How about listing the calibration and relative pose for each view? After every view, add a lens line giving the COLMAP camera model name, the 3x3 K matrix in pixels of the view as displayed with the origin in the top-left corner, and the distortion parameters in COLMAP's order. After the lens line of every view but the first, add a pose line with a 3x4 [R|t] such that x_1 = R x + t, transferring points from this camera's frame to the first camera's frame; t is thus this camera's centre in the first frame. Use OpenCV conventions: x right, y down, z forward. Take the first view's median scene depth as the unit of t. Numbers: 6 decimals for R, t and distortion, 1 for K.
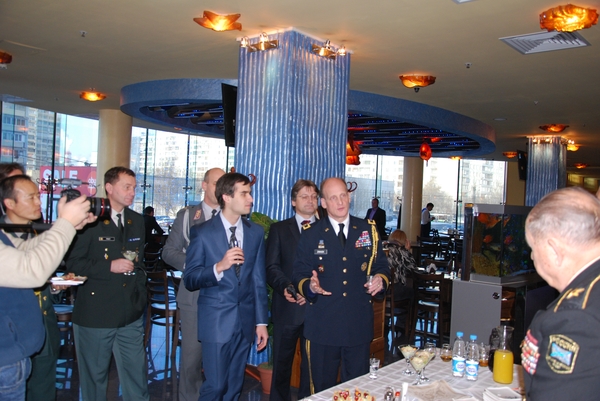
lens RADIAL K [[615.4, 0, 299.7], [0, 615.4, 199.7], [0, 0, 1]] dist [0.000617, 0.000000]
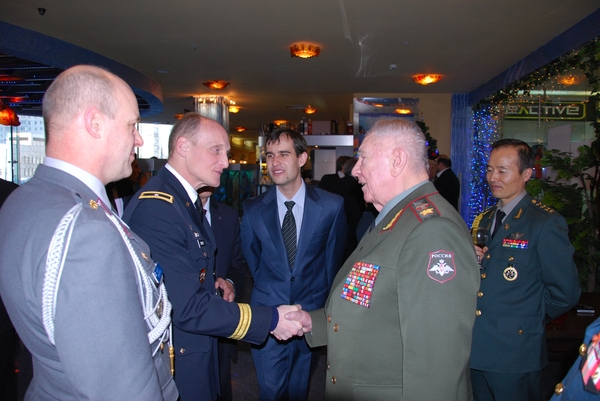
lens RADIAL K [[458.4, 0, 299.9], [0, 458.4, 200.5], [0, 0, 1]] dist [-0.051172, 0.008224]
pose [[0.848565, -0.077842, 0.523333, 0.108401], [0.036171, 0.995339, 0.089400, 0.010469], [-0.527853, -0.056932, 0.847425, 0.248994]]
